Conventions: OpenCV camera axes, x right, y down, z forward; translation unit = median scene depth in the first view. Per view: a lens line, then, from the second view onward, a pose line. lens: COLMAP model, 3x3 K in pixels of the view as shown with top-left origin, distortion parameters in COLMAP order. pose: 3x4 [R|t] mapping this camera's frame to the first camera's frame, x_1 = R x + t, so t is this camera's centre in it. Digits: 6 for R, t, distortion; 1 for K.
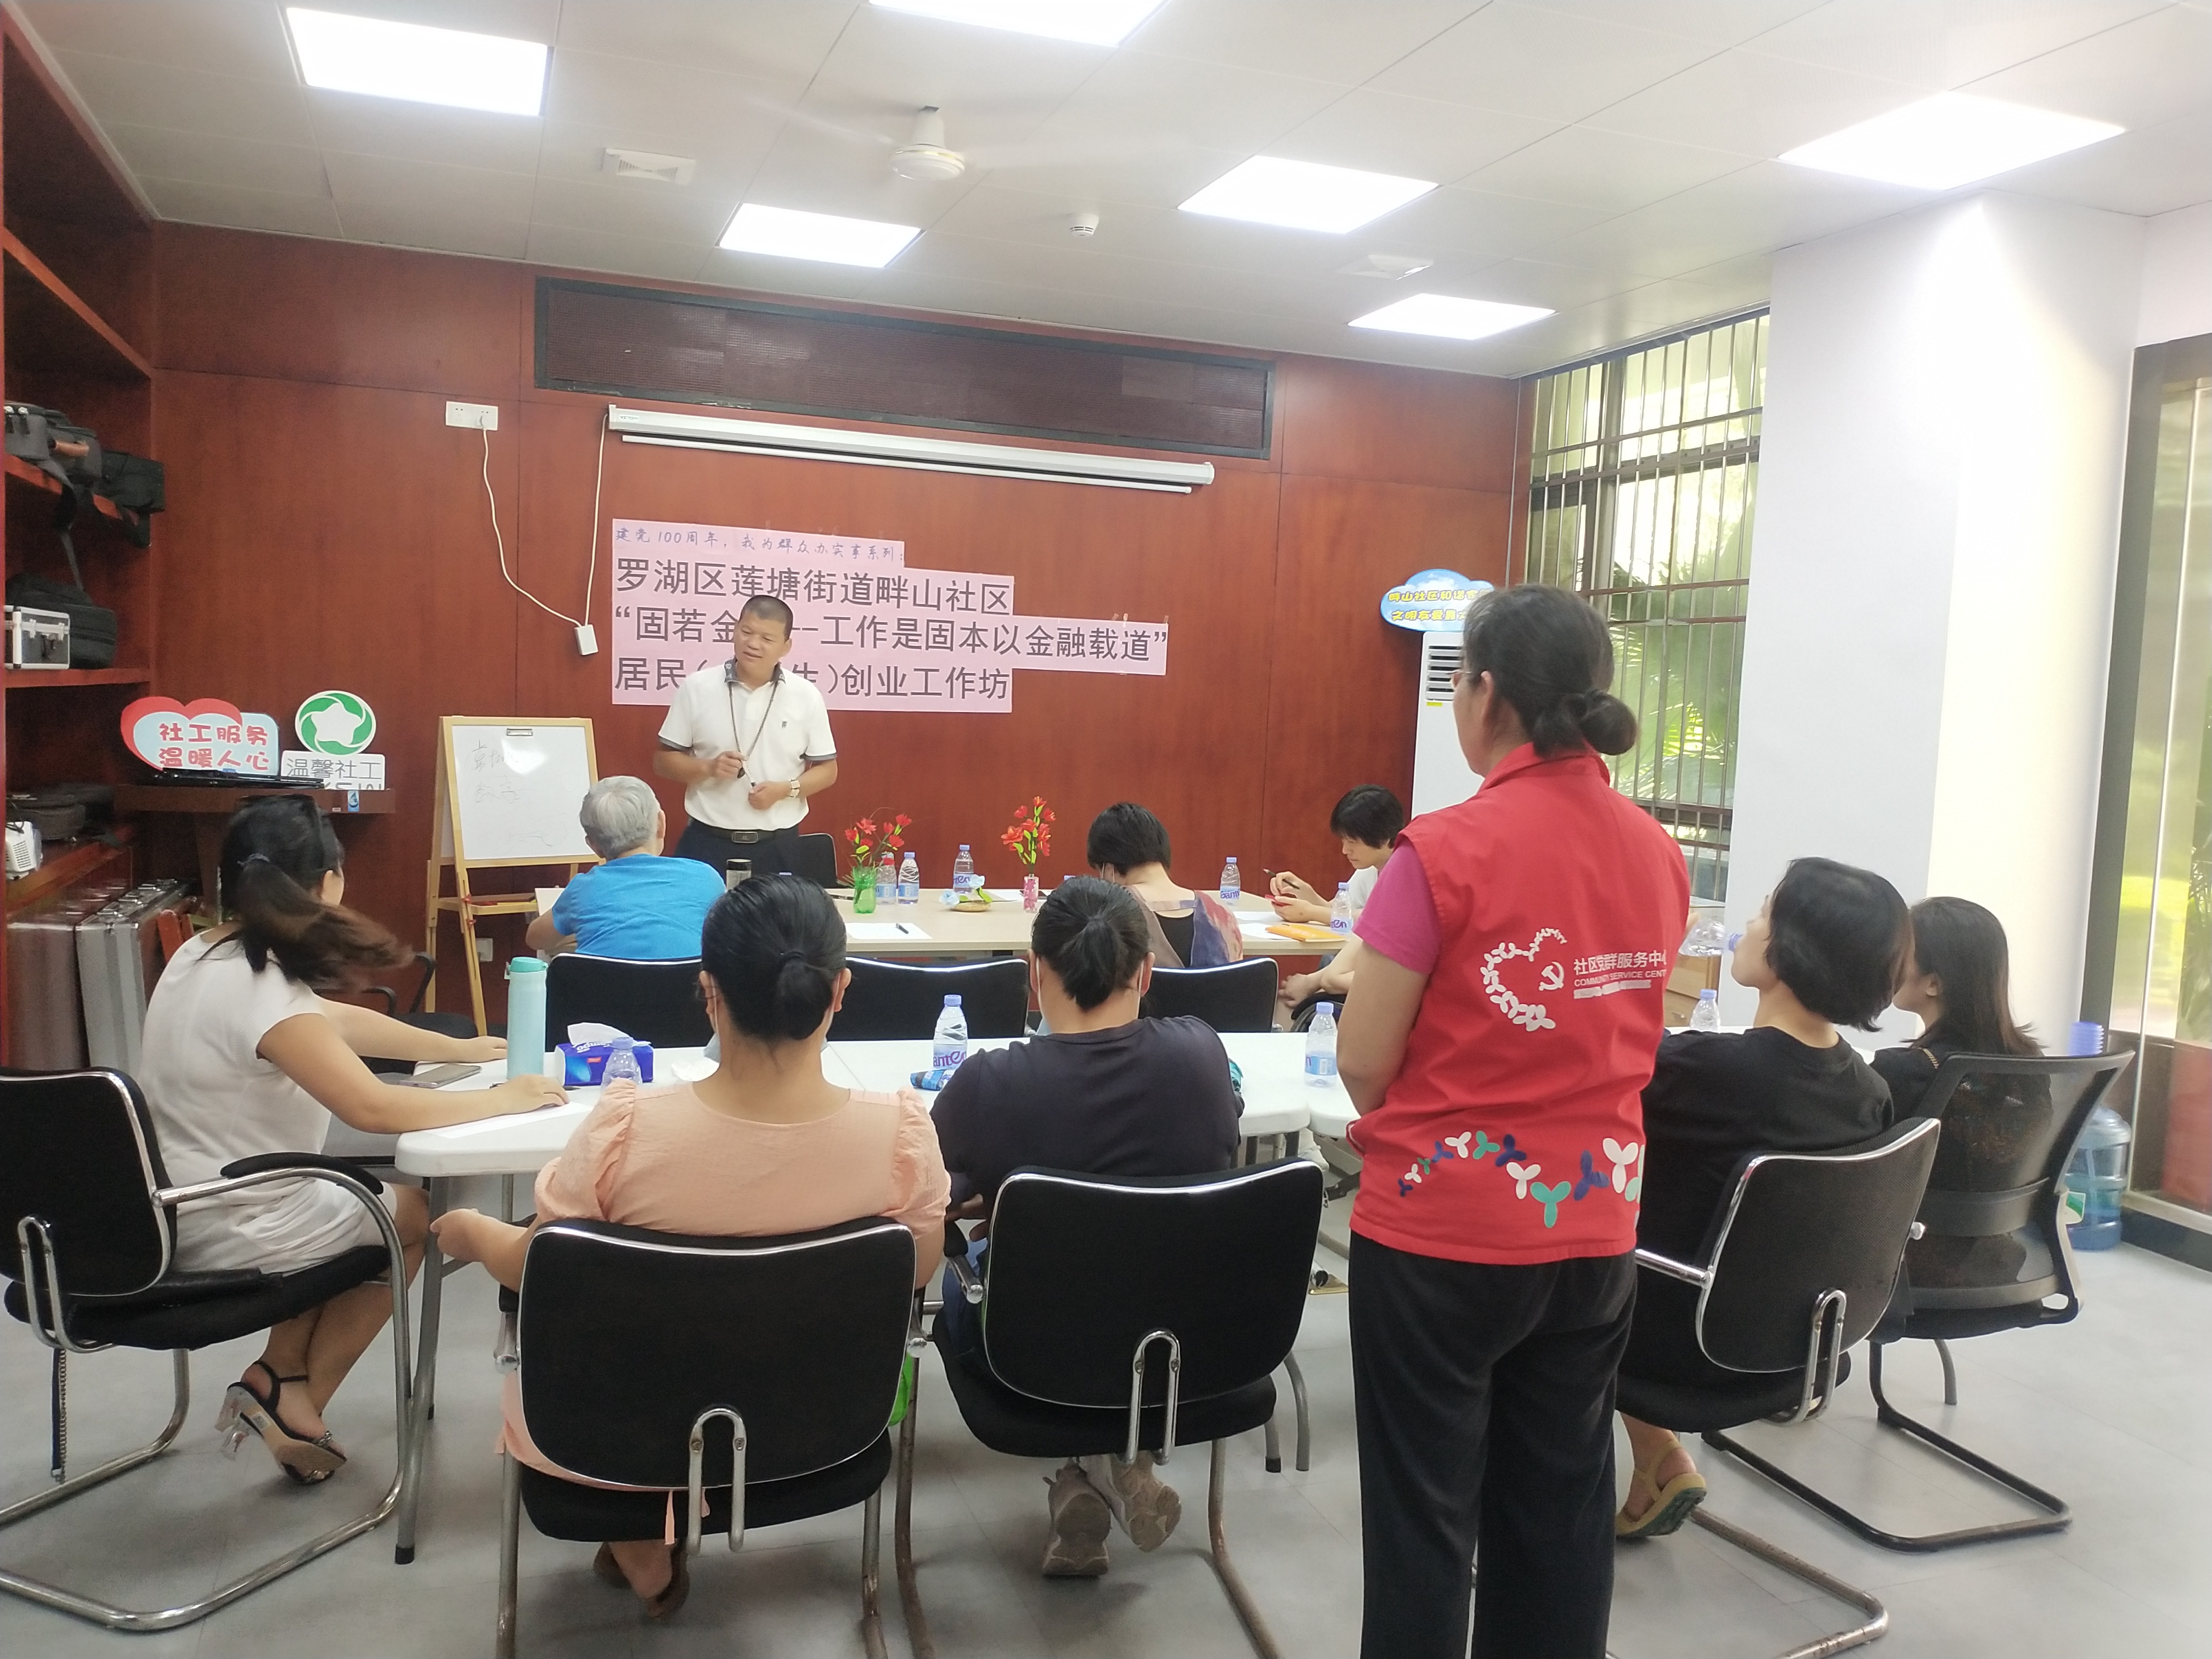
lens RADIAL K [[1731.5, 0, 1092.1], [0, 1731.5, 844.9], [0, 0, 1]] dist [0.029756, -0.070538]
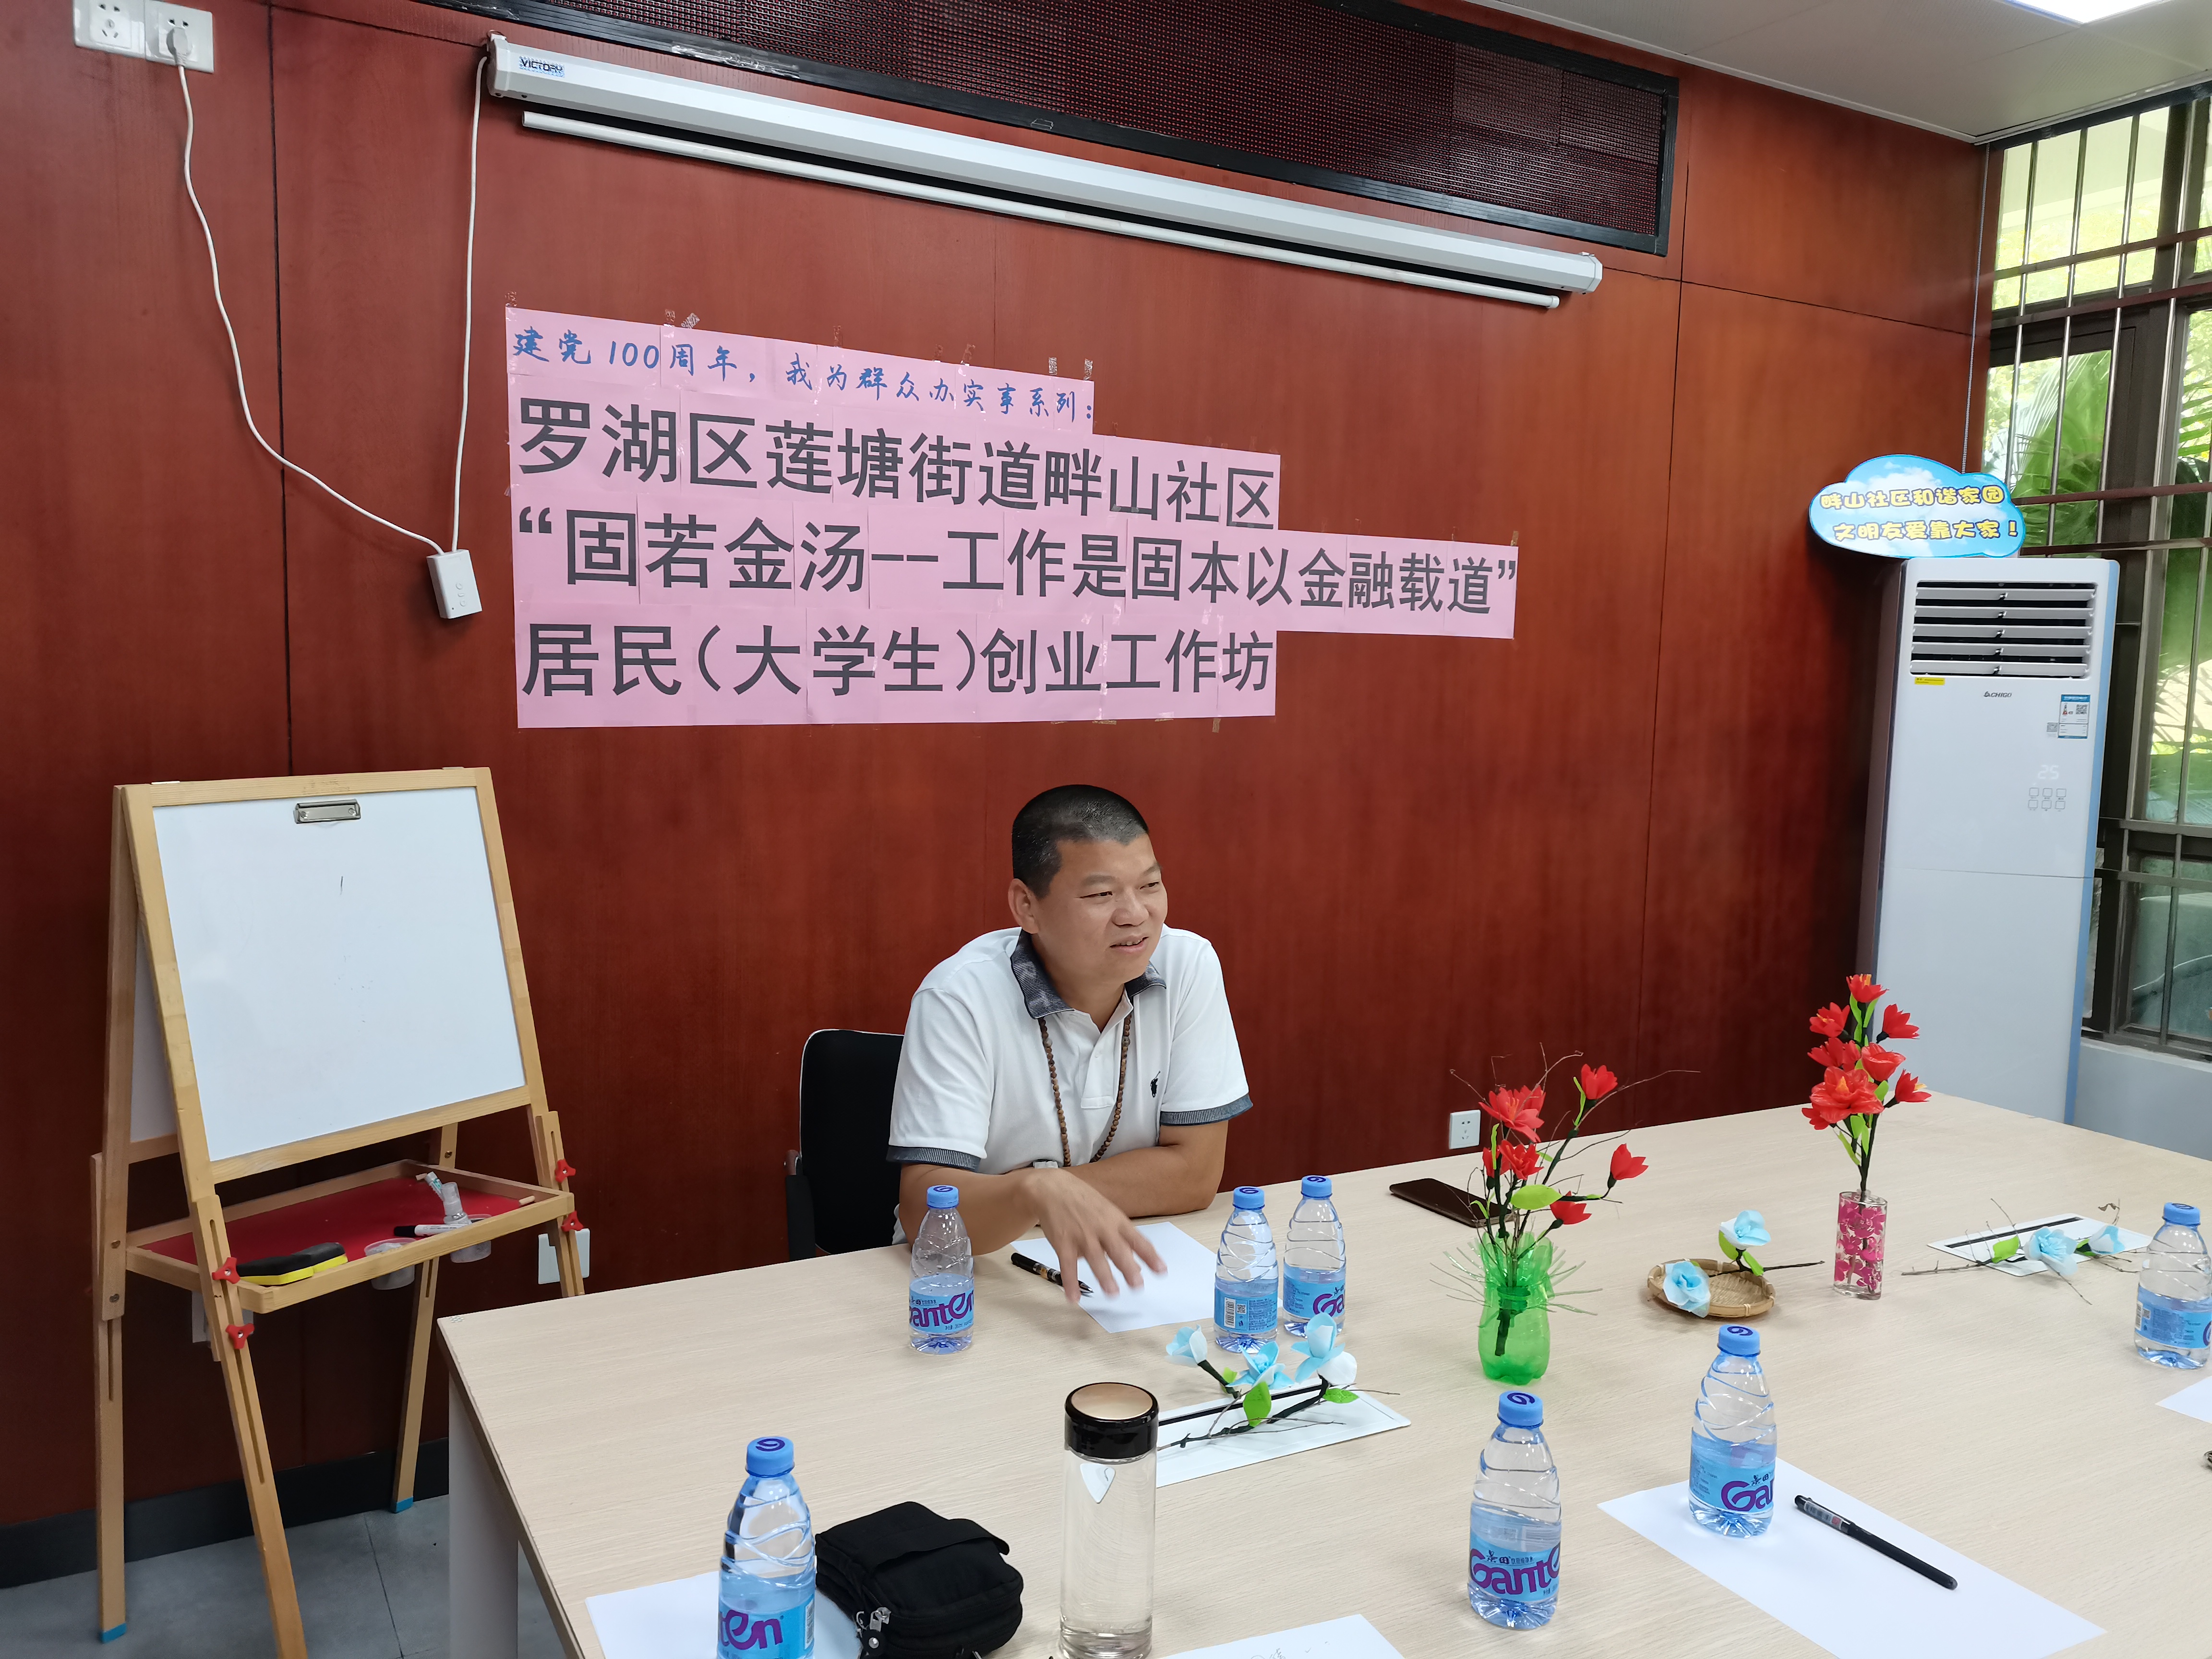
lens RADIAL K [[1672.5, 0, 1089.1], [0, 1672.5, 839.3], [0, 0, 1]] dist [0.006523, 0.012928]
pose [[0.984909, -0.037816, 0.168893, -0.204223], [0.034044, 0.999103, 0.025174, -0.057904], [-0.169693, -0.019044, 0.985313, 0.545612]]
